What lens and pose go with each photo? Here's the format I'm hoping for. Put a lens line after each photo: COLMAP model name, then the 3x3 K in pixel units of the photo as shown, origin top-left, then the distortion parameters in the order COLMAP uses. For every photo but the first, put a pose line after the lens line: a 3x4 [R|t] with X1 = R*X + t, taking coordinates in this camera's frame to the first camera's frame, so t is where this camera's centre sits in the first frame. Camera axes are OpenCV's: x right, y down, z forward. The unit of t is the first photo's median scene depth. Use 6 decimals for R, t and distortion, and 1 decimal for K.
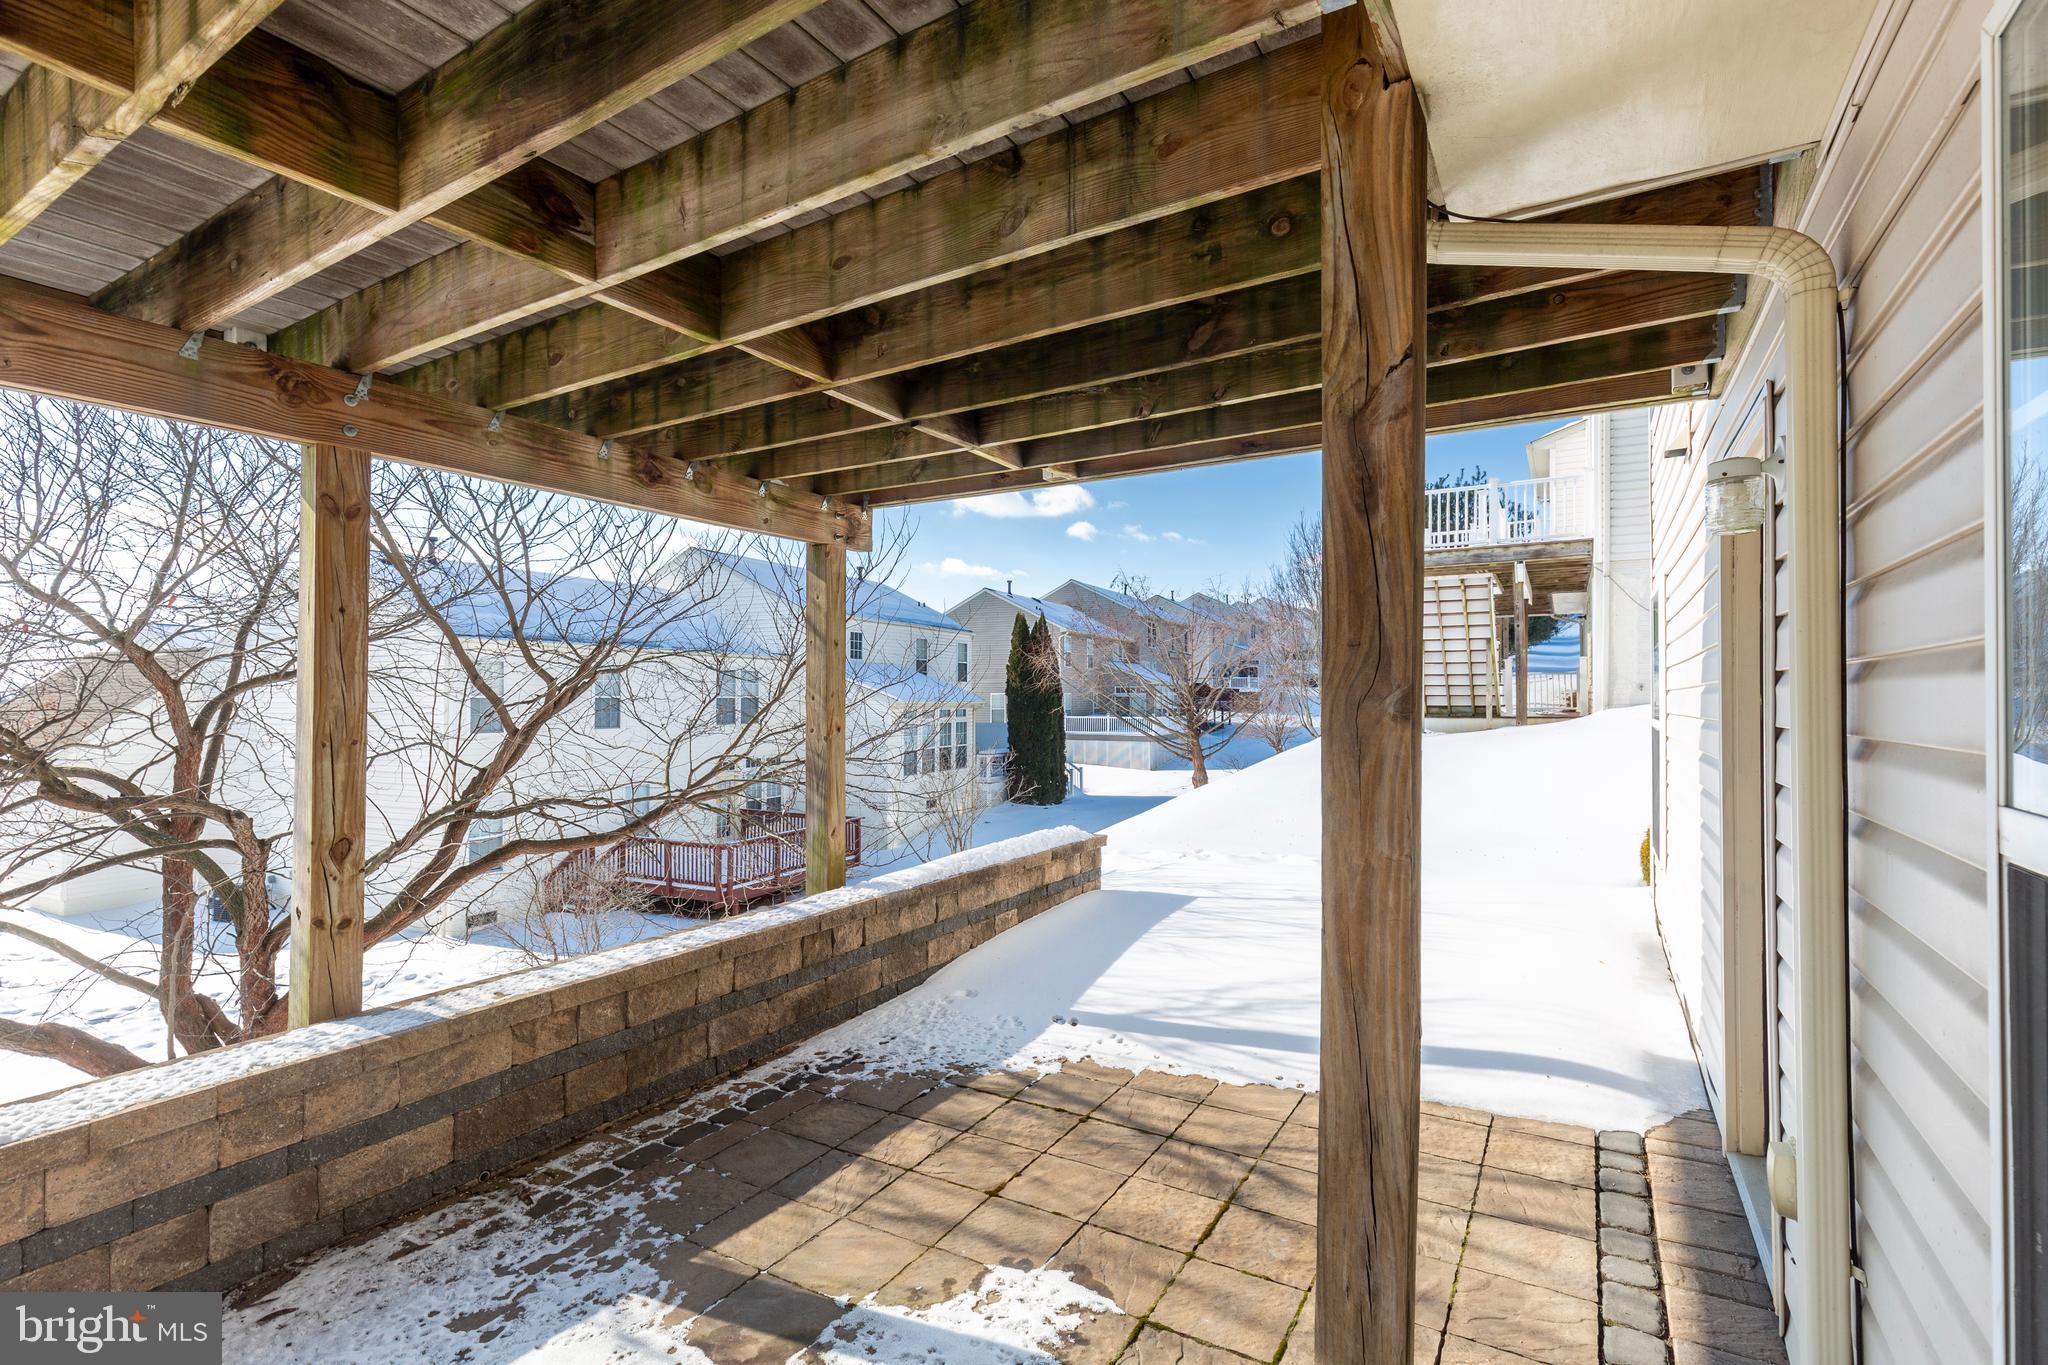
lens RADIAL K [[950.4, 0, 993.7], [0, 950.4, 687.9], [0, 0, 1]] dist [0.001092, -0.000151]
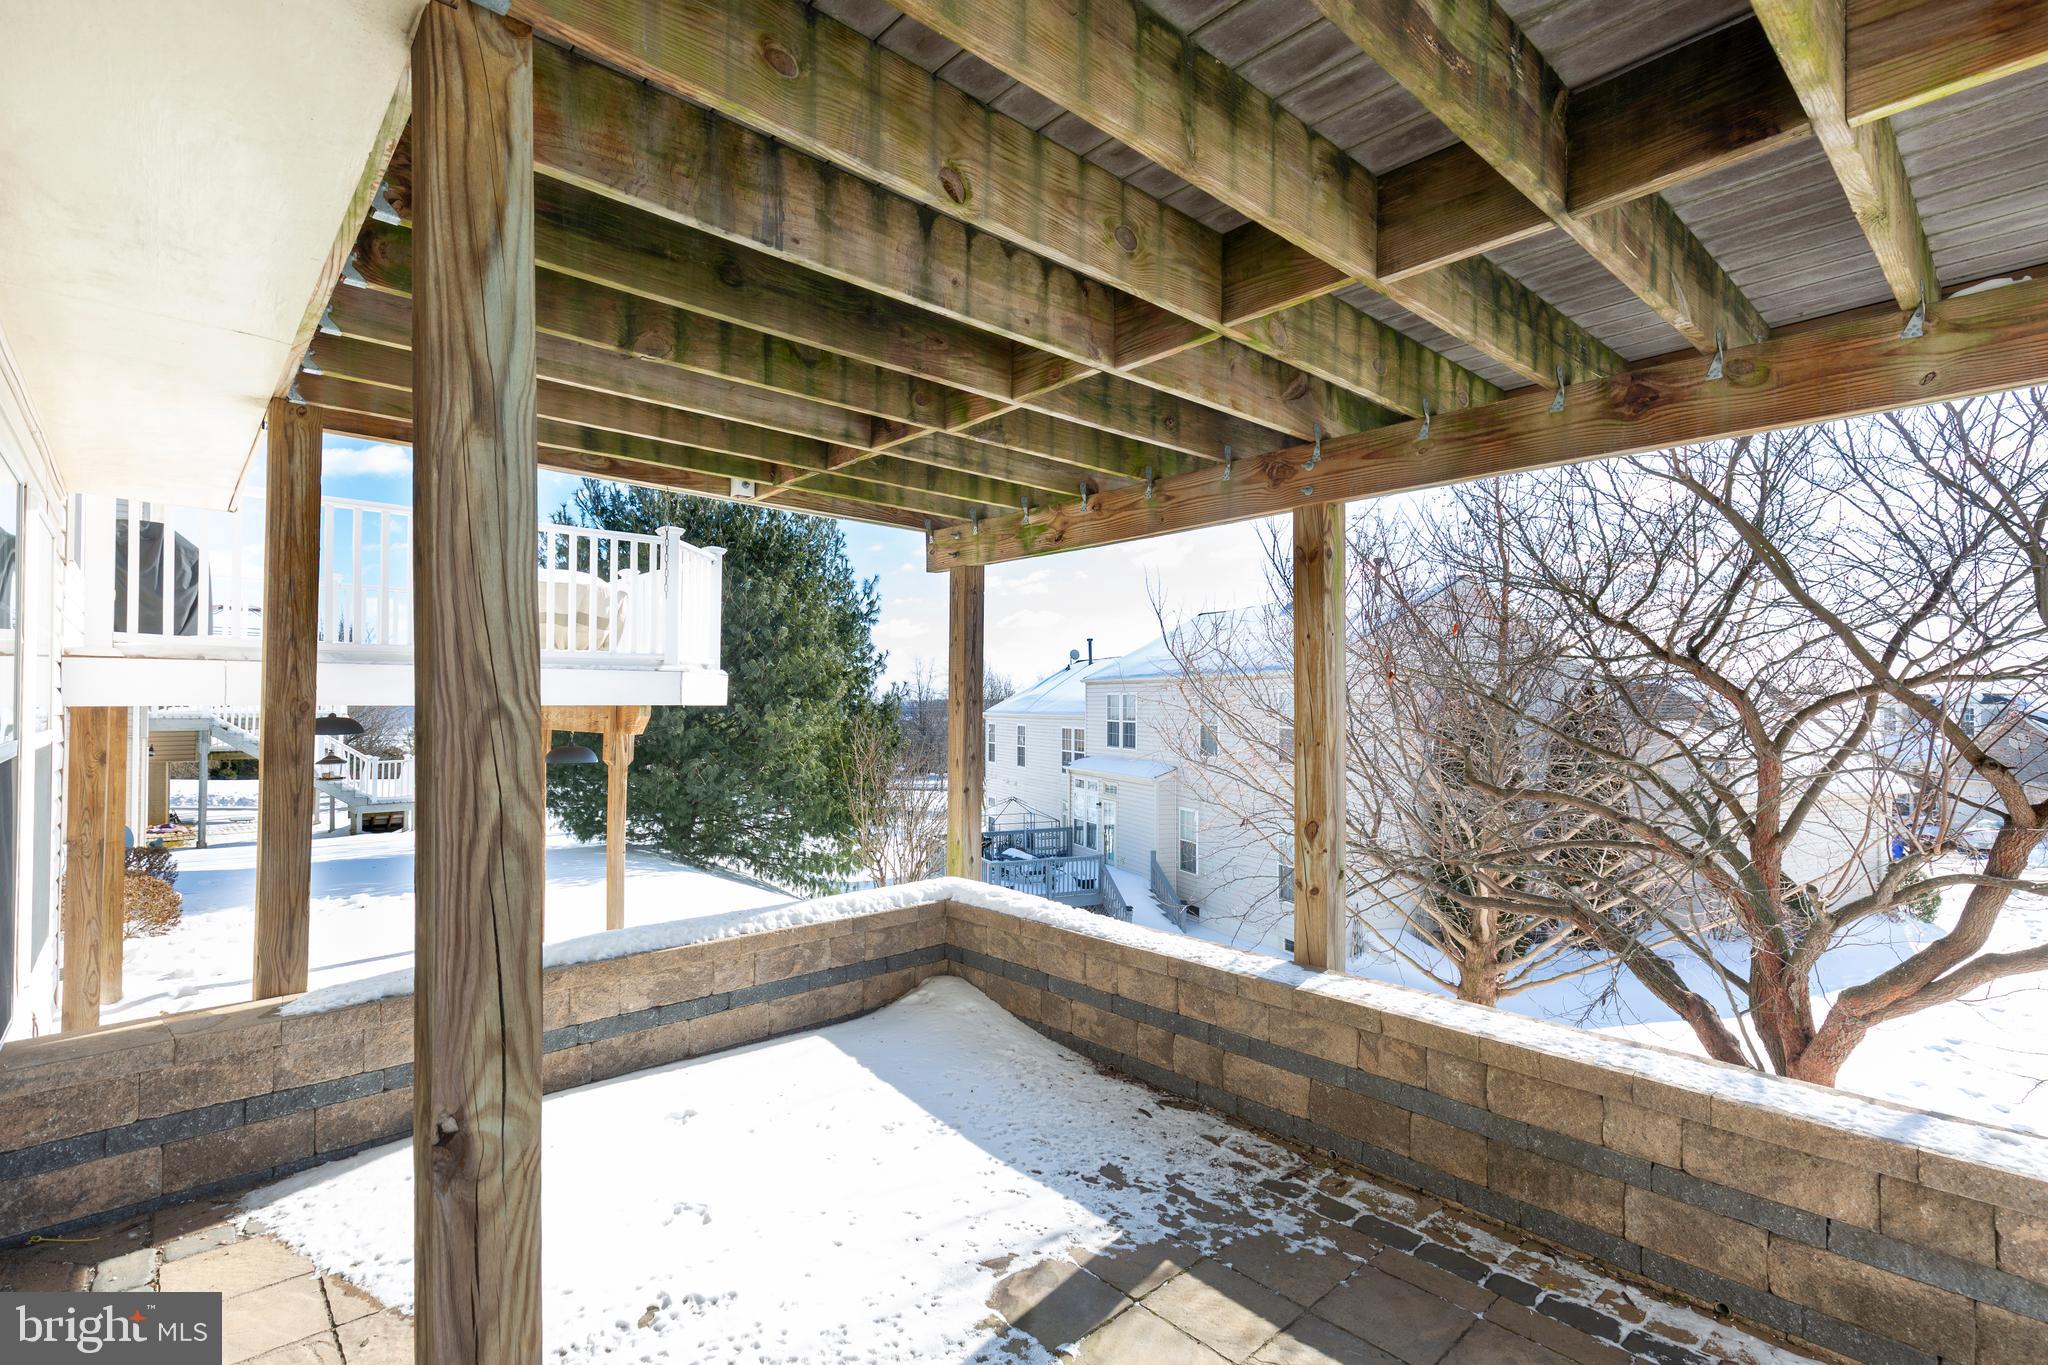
lens RADIAL K [[950.4, 0, 993.7], [0, 950.4, 687.9], [0, 0, 1]] dist [0.001092, -0.000151]
pose [[-0.289836, -0.015991, -0.956943, 0.637053], [0.004020, 0.999831, -0.017926, 0.006347], [0.957068, -0.009043, -0.289723, 0.995794]]
